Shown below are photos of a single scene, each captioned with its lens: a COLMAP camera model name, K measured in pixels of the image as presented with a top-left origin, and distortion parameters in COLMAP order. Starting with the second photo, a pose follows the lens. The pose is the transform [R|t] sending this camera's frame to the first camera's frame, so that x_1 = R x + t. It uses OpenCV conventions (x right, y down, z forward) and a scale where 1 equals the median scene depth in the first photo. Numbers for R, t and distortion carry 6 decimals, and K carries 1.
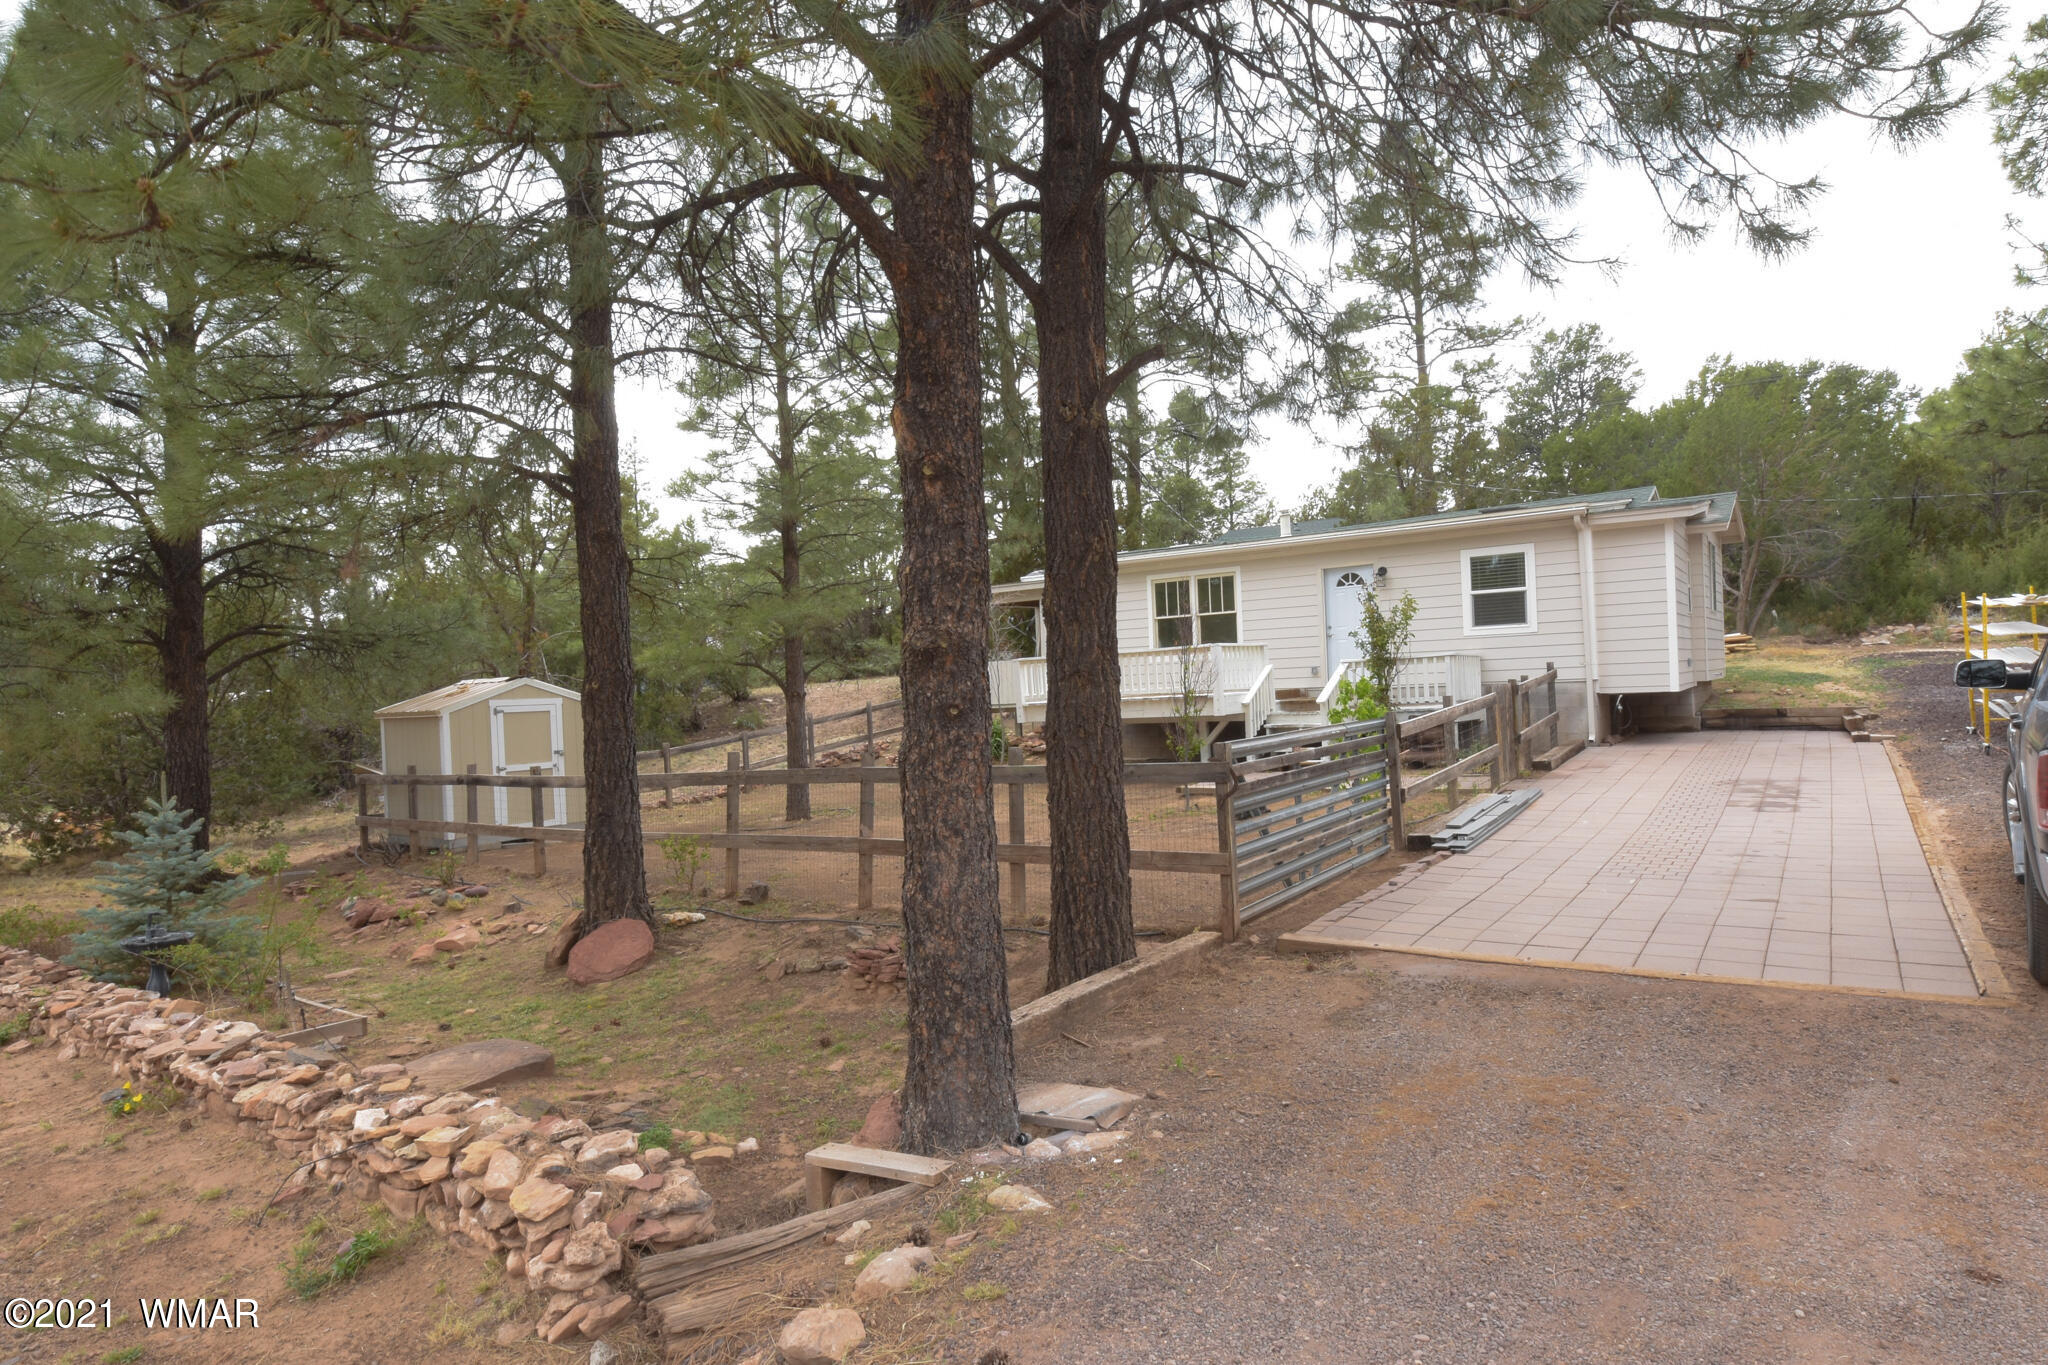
lens RADIAL K [[1123.4, 0, 1027.3], [0, 1123.4, 682.0], [0, 0, 1]] dist [0.015184, -0.026555]
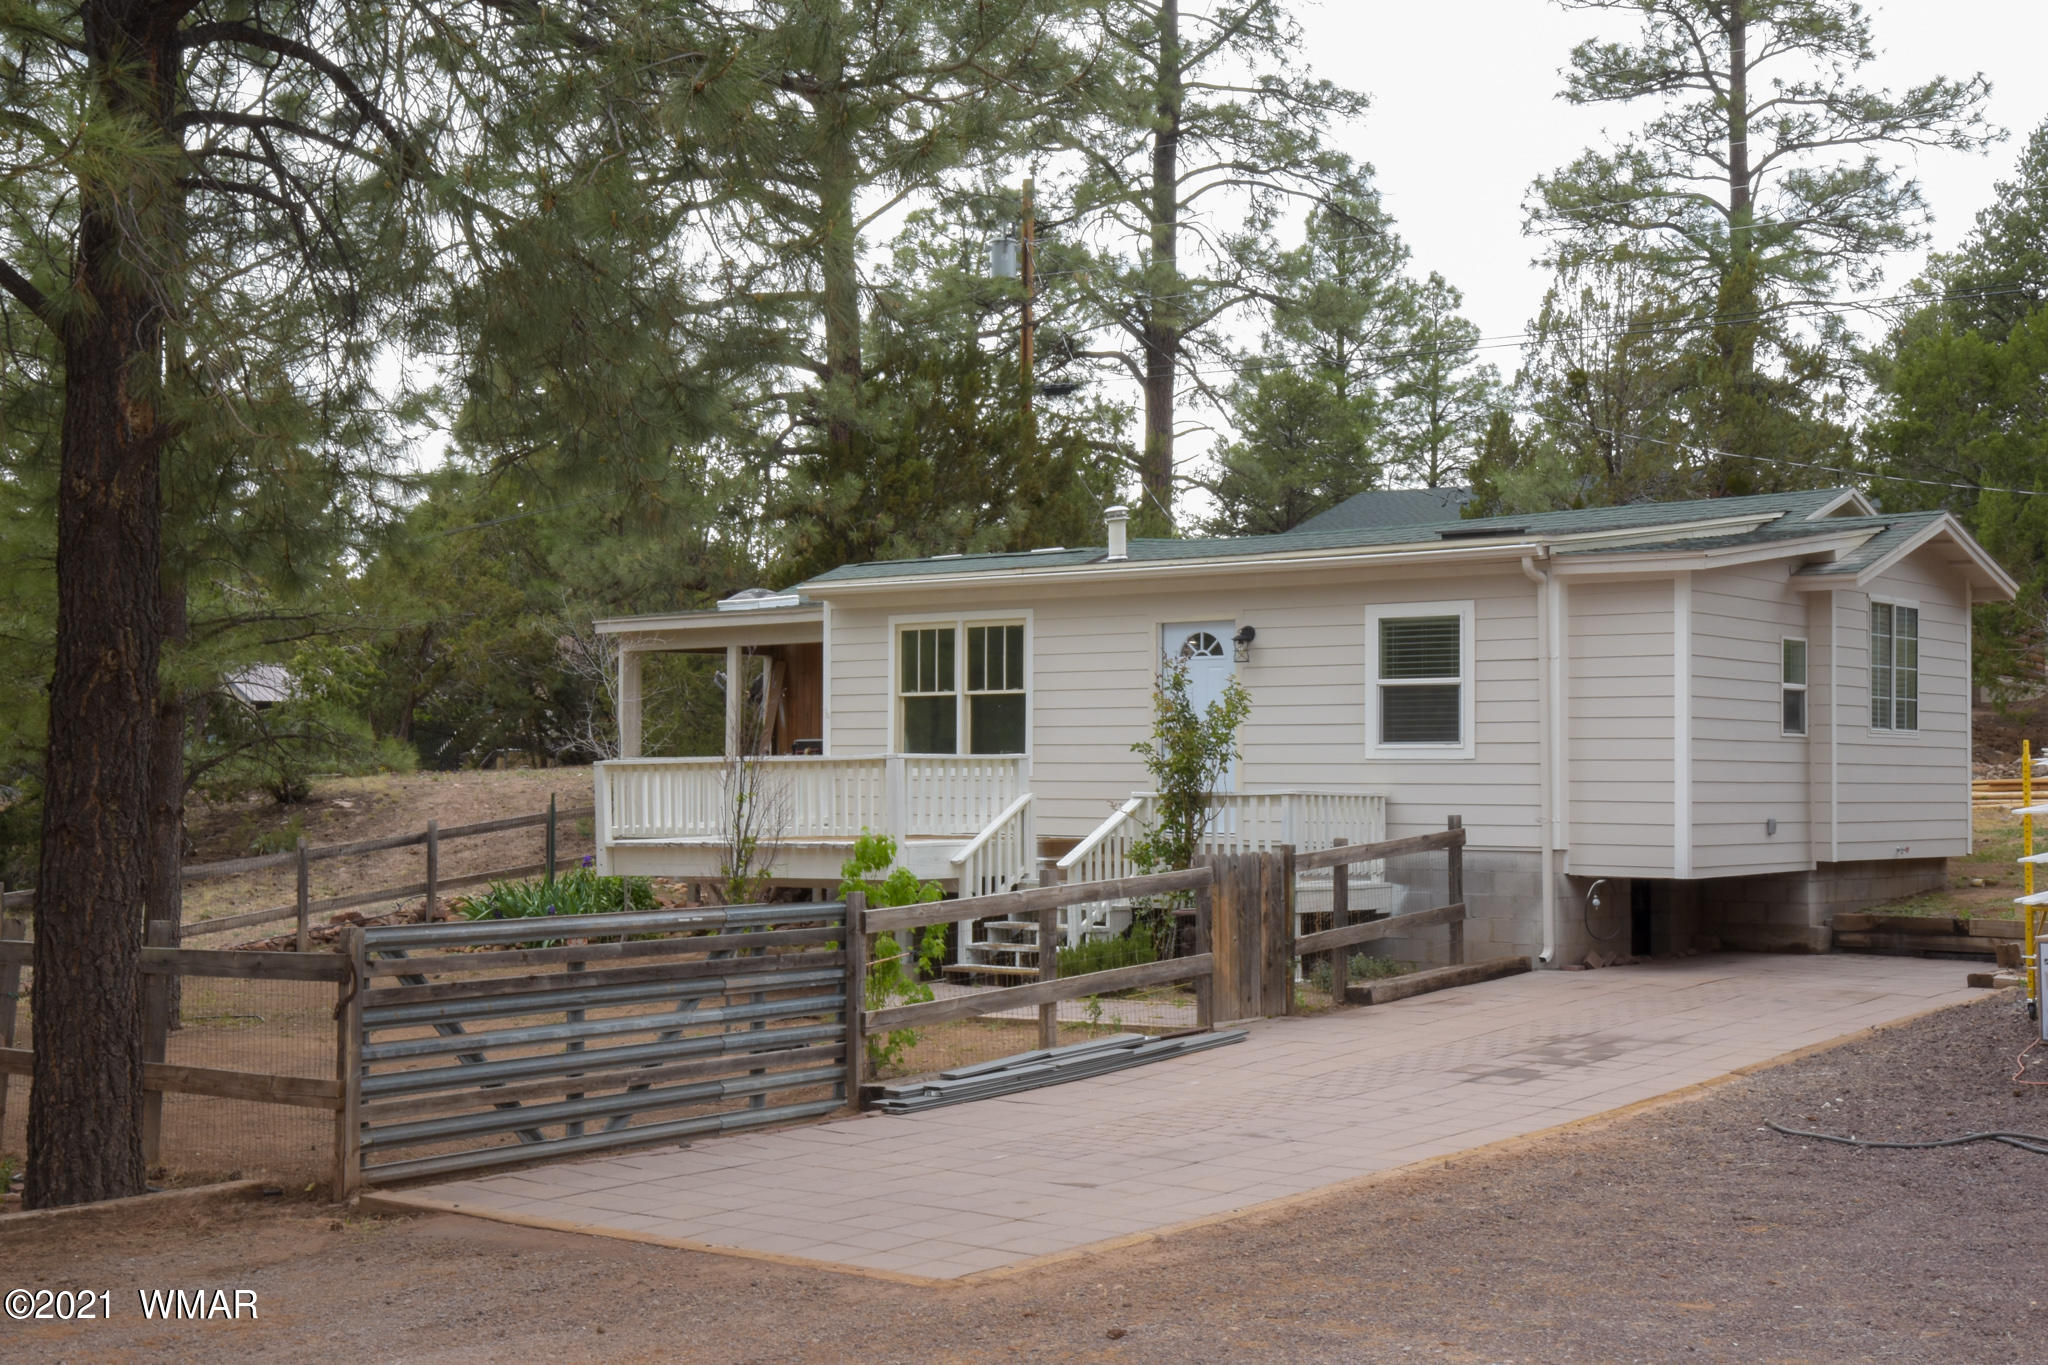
lens RADIAL K [[2523.8, 0, 1022.2], [0, 2523.8, 680.8], [0, 0, 1]] dist [0.078200, 0.000000]
pose [[0.997254, 0.043810, -0.059715, 0.347258], [-0.045920, 0.998351, -0.034439, -0.033940], [0.058108, 0.037087, 0.997621, -0.307292]]
